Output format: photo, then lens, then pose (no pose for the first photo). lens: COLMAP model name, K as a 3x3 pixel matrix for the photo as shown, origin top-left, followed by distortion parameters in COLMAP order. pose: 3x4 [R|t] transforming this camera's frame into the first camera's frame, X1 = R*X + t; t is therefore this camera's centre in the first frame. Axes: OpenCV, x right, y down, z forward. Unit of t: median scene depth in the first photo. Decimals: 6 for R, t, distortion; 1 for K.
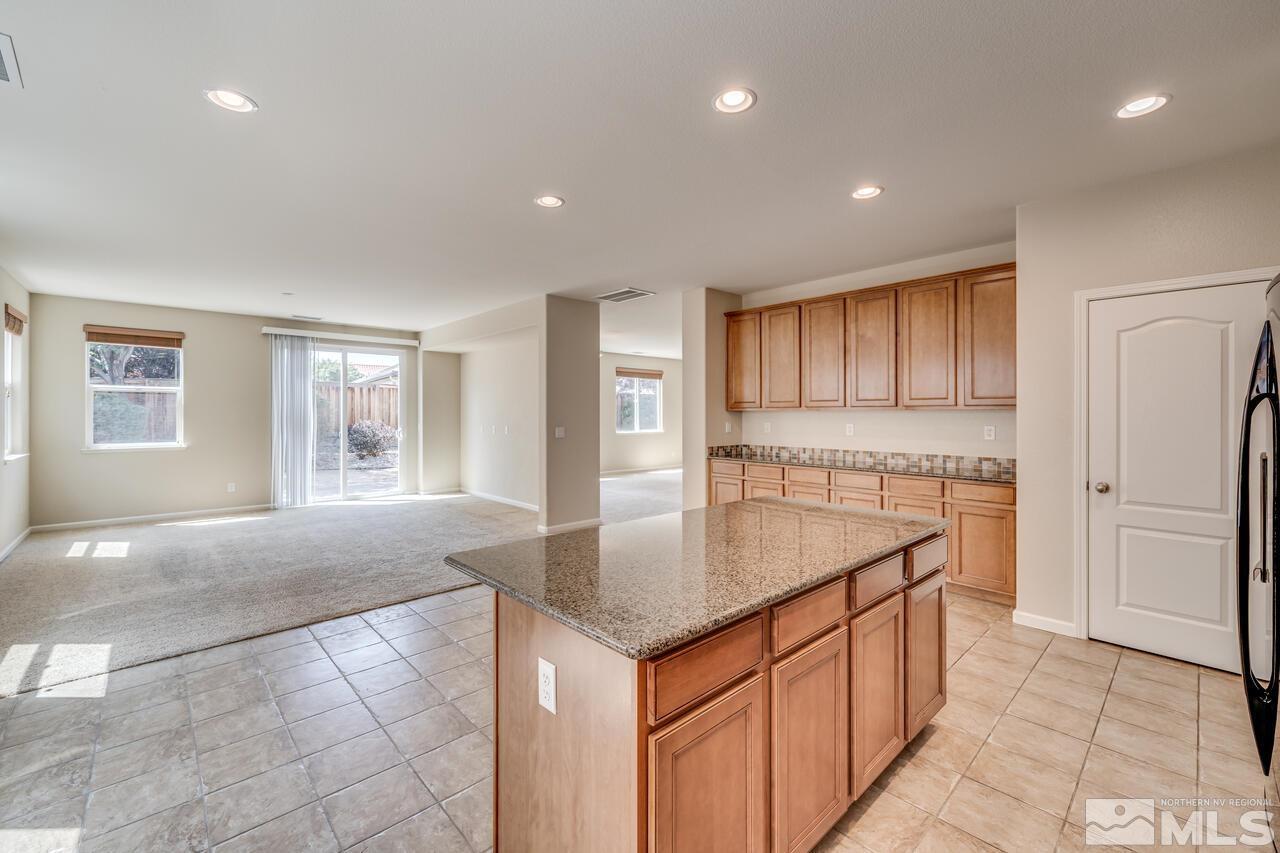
lens RADIAL K [[524.9, 0, 636.5], [0, 524.9, 412.7], [0, 0, 1]] dist [0.000728, 0.000428]
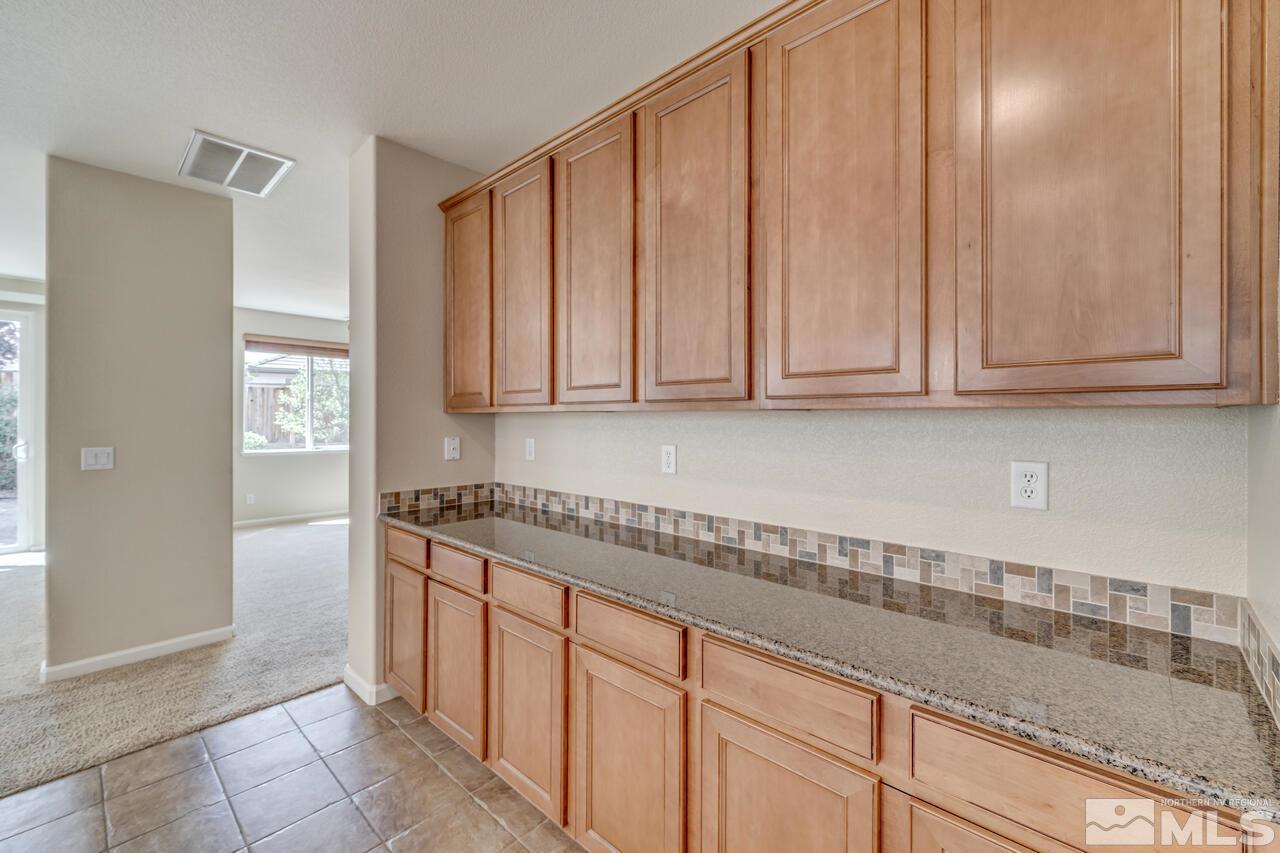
lens RADIAL K [[524.9, 0, 636.7], [0, 524.9, 418.5], [0, 0, 1]] dist [0.000728, 0.000428]
pose [[0.997105, 0.002017, 0.076014, 0.390452], [-0.002132, 0.999997, 0.001433, 0.000016], [-0.076011, -0.001591, 0.997106, 0.659813]]
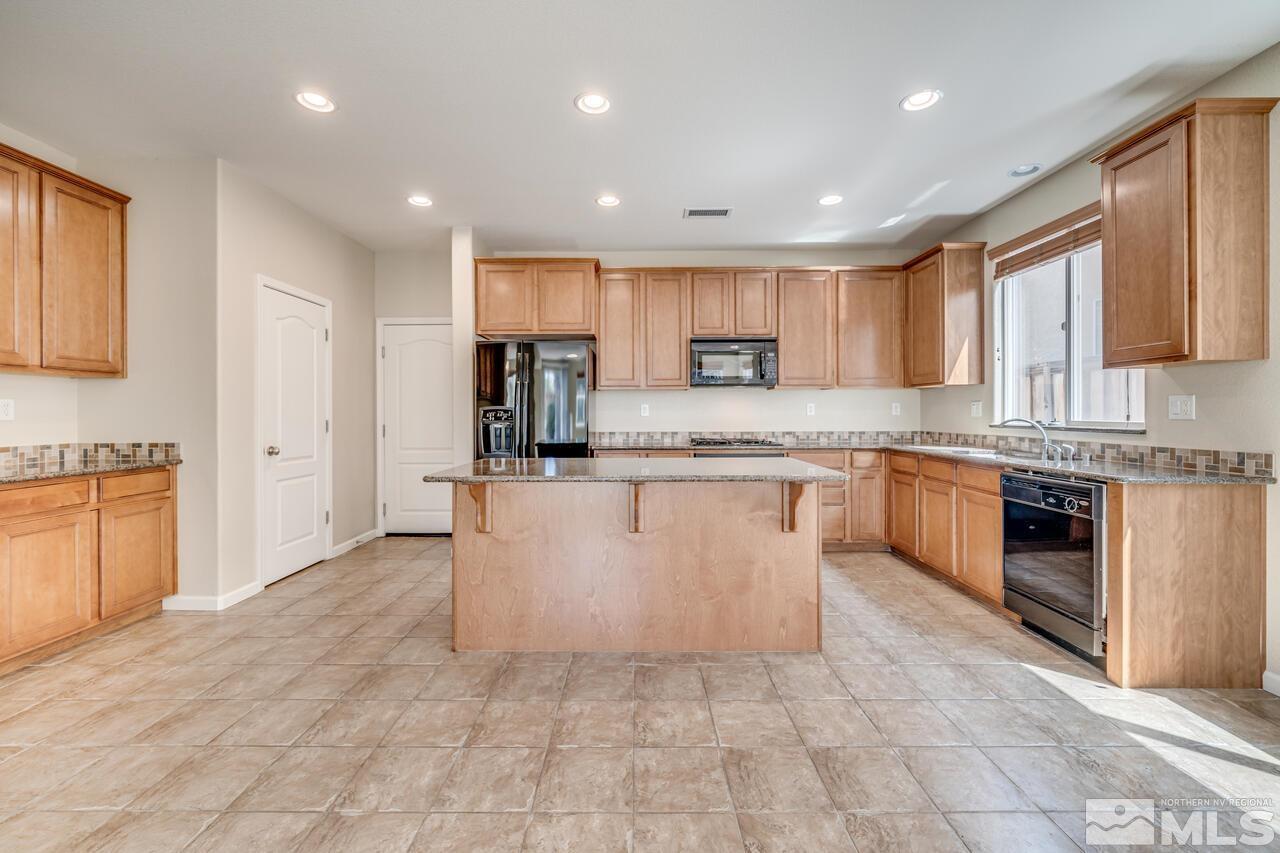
lens RADIAL K [[524.9, 0, 635.1], [0, 524.9, 414.3], [0, 0, 1]] dist [0.000728, 0.000428]
pose [[-0.727587, -0.001820, 0.686013, -0.327731], [0.000561, 0.999995, 0.003248, 0.039403], [-0.686015, 0.002748, -0.727582, 0.870371]]
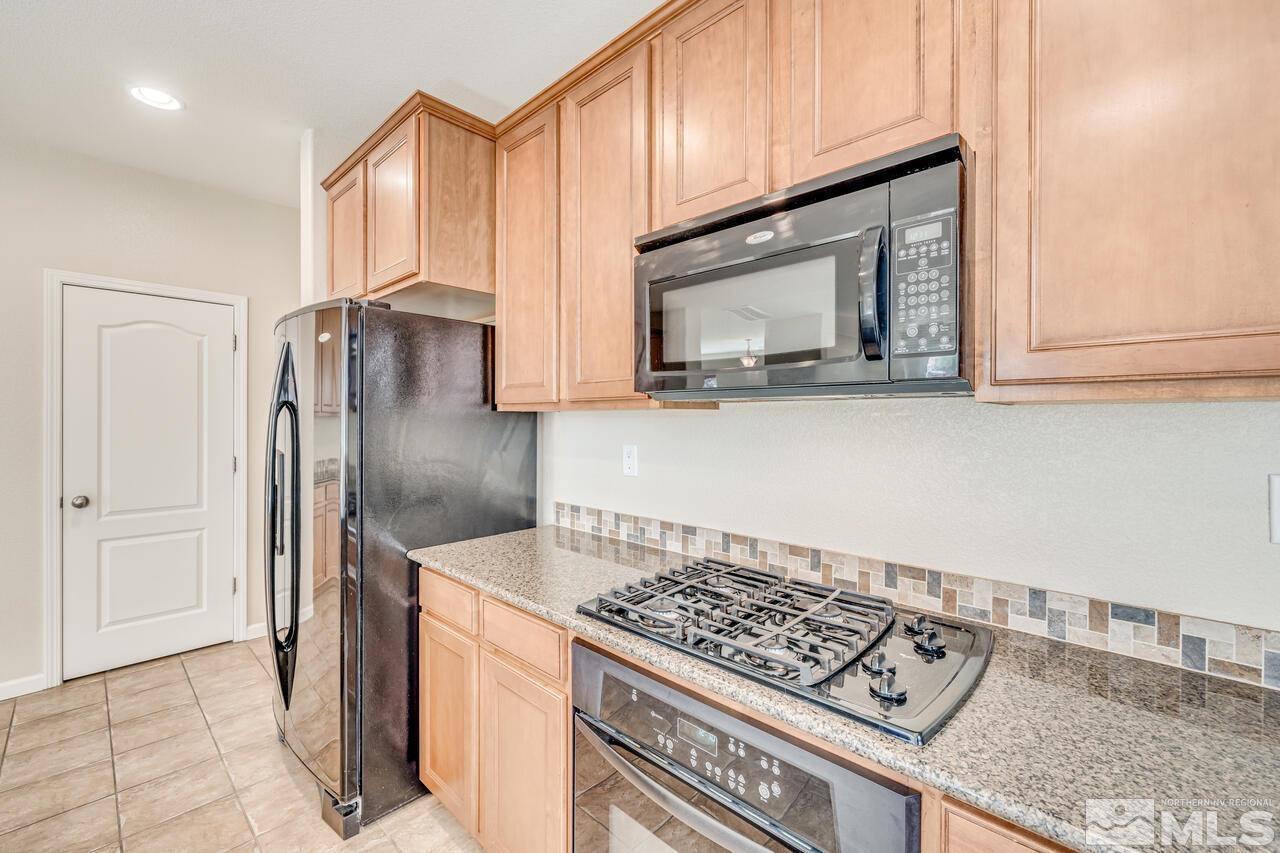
lens RADIAL K [[524.9, 0, 635.7], [0, 524.9, 421.2], [0, 0, 1]] dist [0.000728, 0.000428]
pose [[-0.055245, -0.004842, 0.998461, -0.024779], [-0.003706, 0.999982, 0.004644, 0.000683], [-0.998466, -0.003444, -0.055262, 0.085357]]
